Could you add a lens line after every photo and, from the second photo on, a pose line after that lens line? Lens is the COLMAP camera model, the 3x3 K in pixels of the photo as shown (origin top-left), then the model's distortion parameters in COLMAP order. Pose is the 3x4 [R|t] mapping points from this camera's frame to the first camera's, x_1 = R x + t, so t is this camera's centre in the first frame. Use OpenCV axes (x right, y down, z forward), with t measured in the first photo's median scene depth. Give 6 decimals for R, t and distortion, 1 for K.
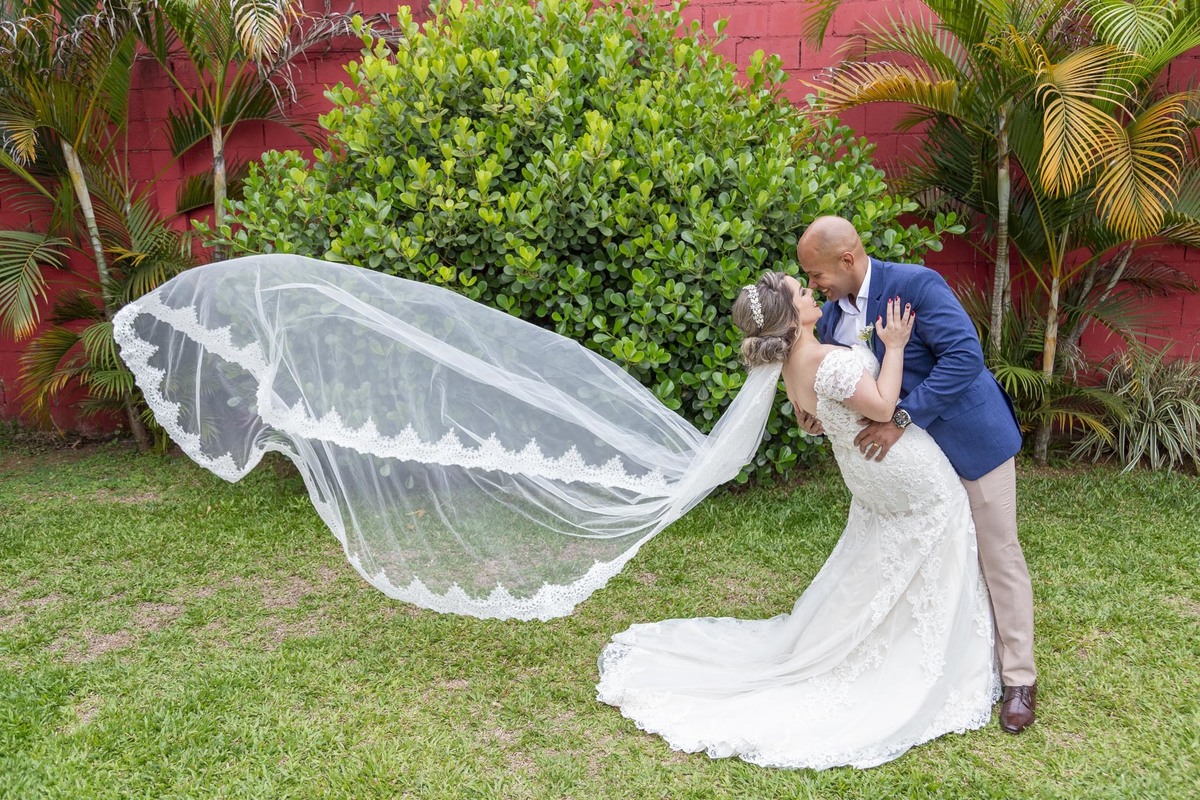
lens RADIAL K [[1082.8, 0, 600.0], [0, 1082.8, 400.0], [0, 0, 1]] dist [-0.018299, 0.000541]
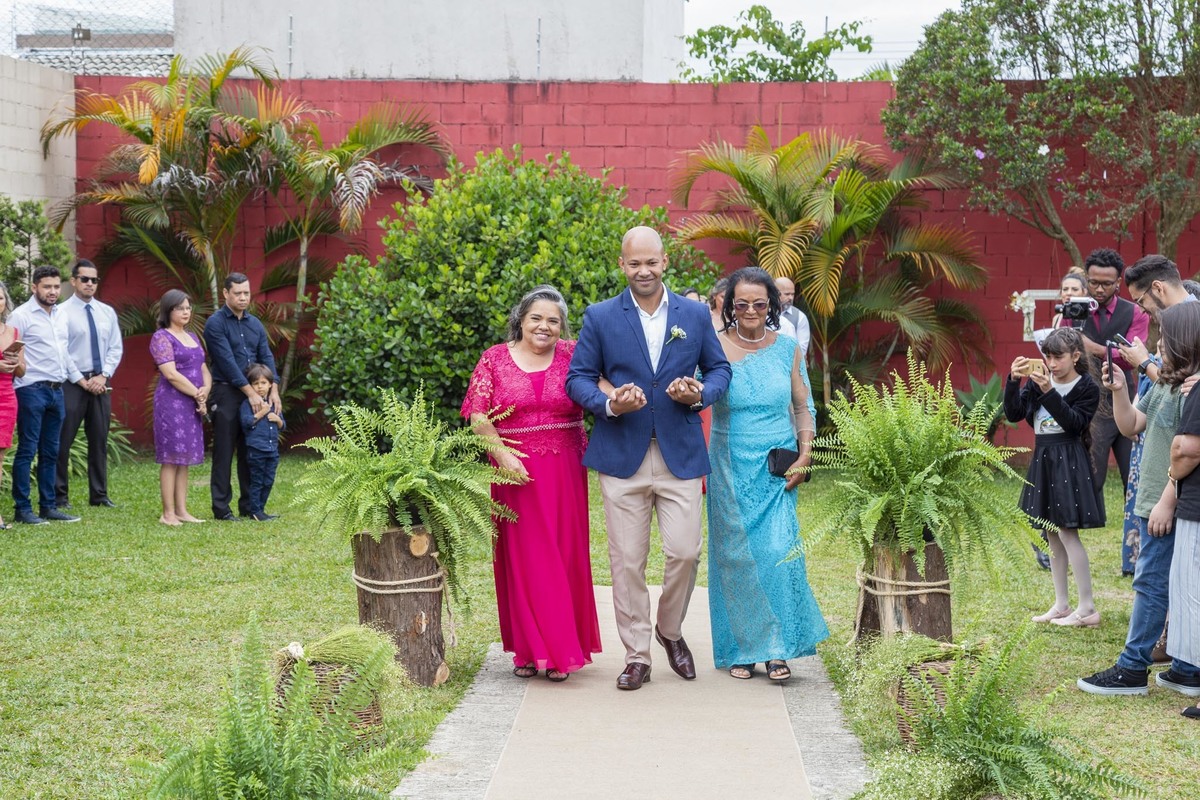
lens RADIAL K [[2358.0, 0, 600.3], [0, 2358.0, 423.0], [0, 0, 1]] dist [0.243401, 0.215937]
pose [[0.998775, 0.032120, -0.037647, 0.244872], [-0.036966, 0.990016, -0.136020, 0.555115], [0.032902, 0.137245, 0.989990, -2.807727]]
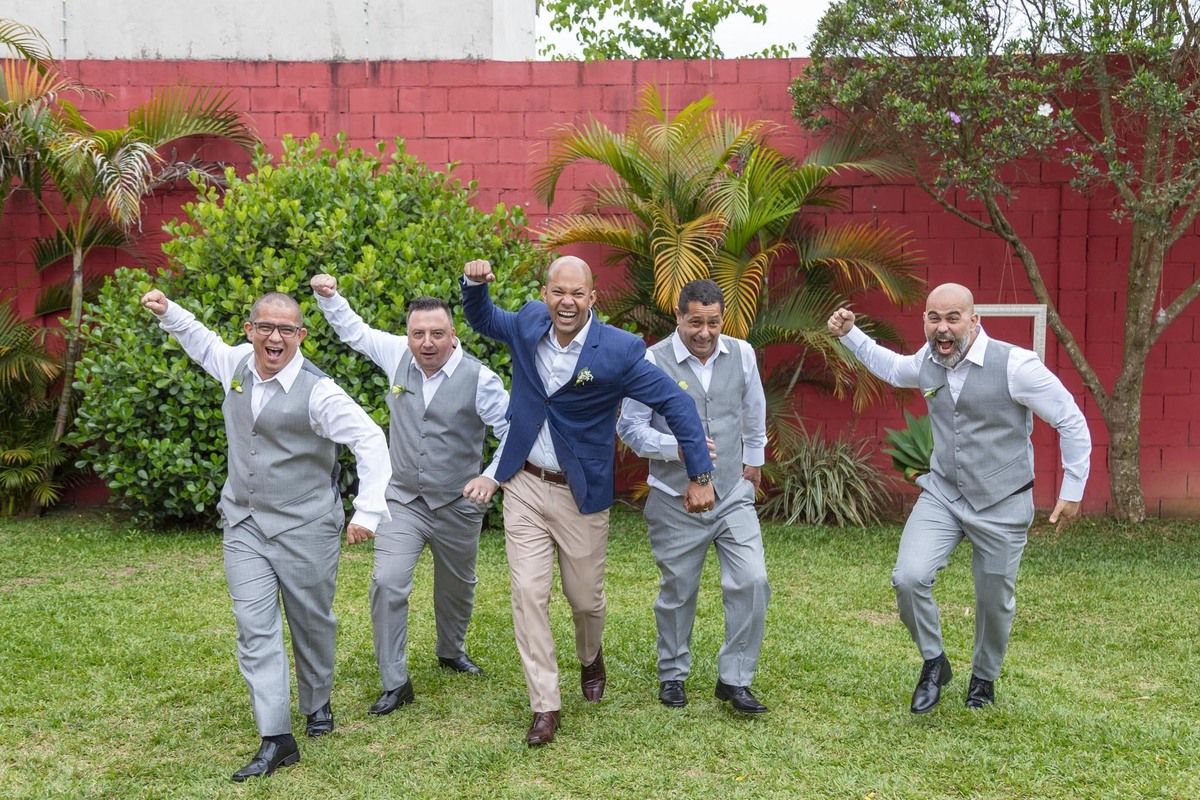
lens RADIAL K [[1398.3, 0, 600.0], [0, 1398.3, 400.0], [0, 0, 1]] dist [0.076911, -0.016849]
pose [[0.998379, 0.017270, 0.054232, 0.196866], [-0.009664, 0.990456, -0.137488, 0.171573], [-0.056089, 0.136741, 0.989018, -0.762549]]
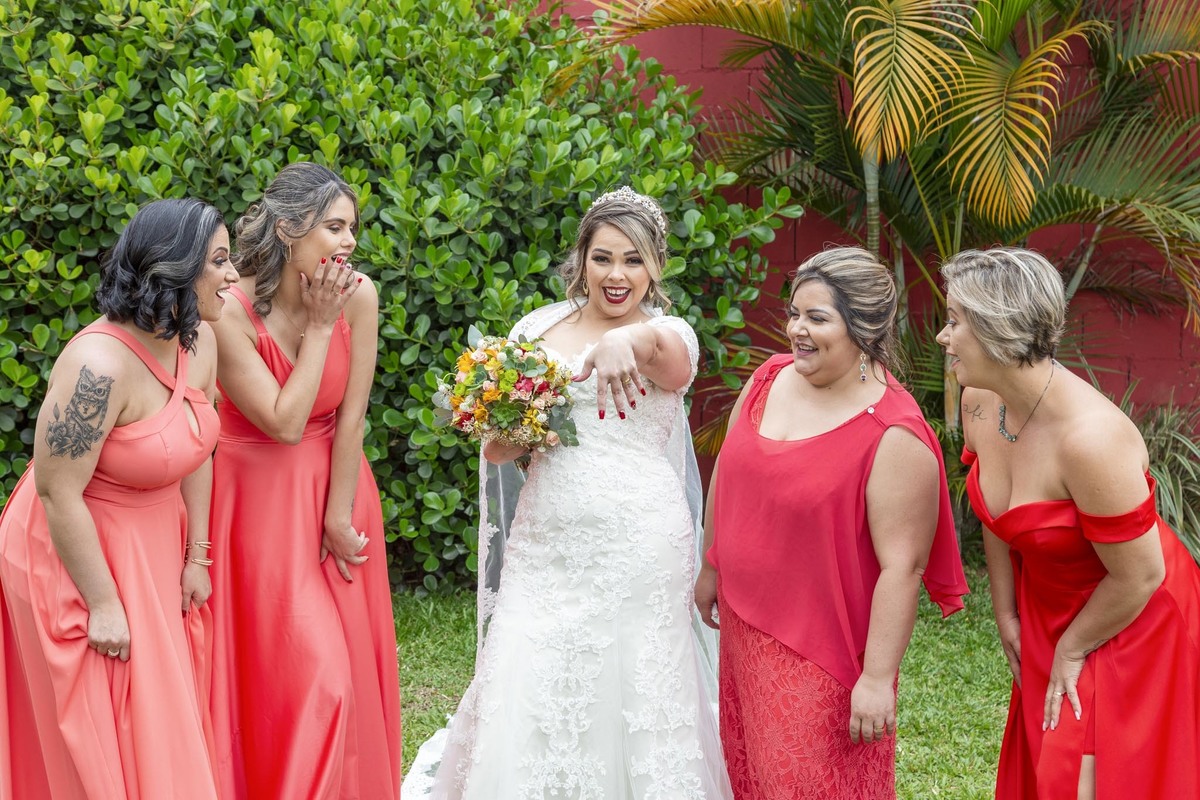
lens RADIAL K [[2084.8, 0, 578.1], [0, 2084.8, 395.7], [0, 0, 1]] dist [0.269078, 0.300222]
pose [[0.998247, 0.013800, 0.057561, 0.121018], [-0.009731, 0.997472, -0.070386, 0.058496], [-0.058387, 0.069702, 0.995858, -0.342978]]
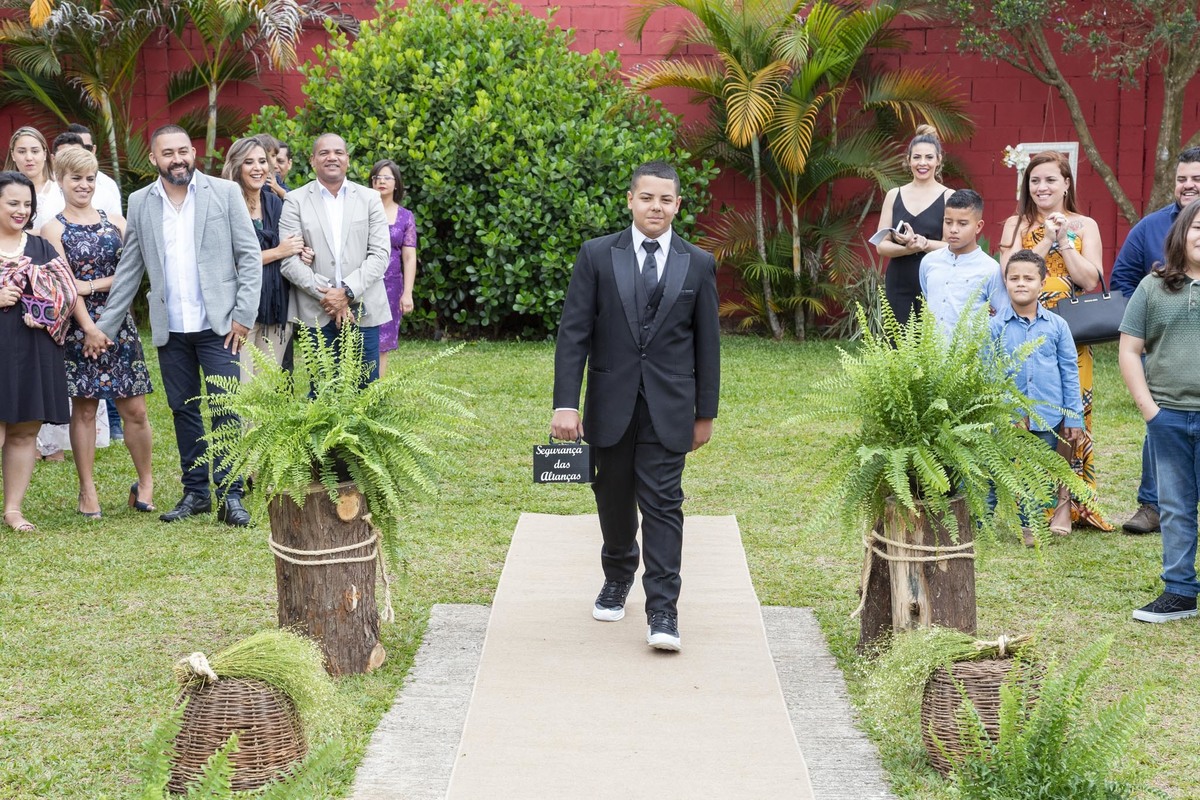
lens RADIAL K [[2508.3, 0, 600.0], [0, 2508.3, 400.0], [0, 0, 1]] dist [0.343728, -0.089724]
pose [[0.999560, 0.026966, -0.012351, 0.227741], [-0.027889, 0.996250, -0.081898, 0.488425], [0.010096, 0.082206, 0.996564, -2.677953]]
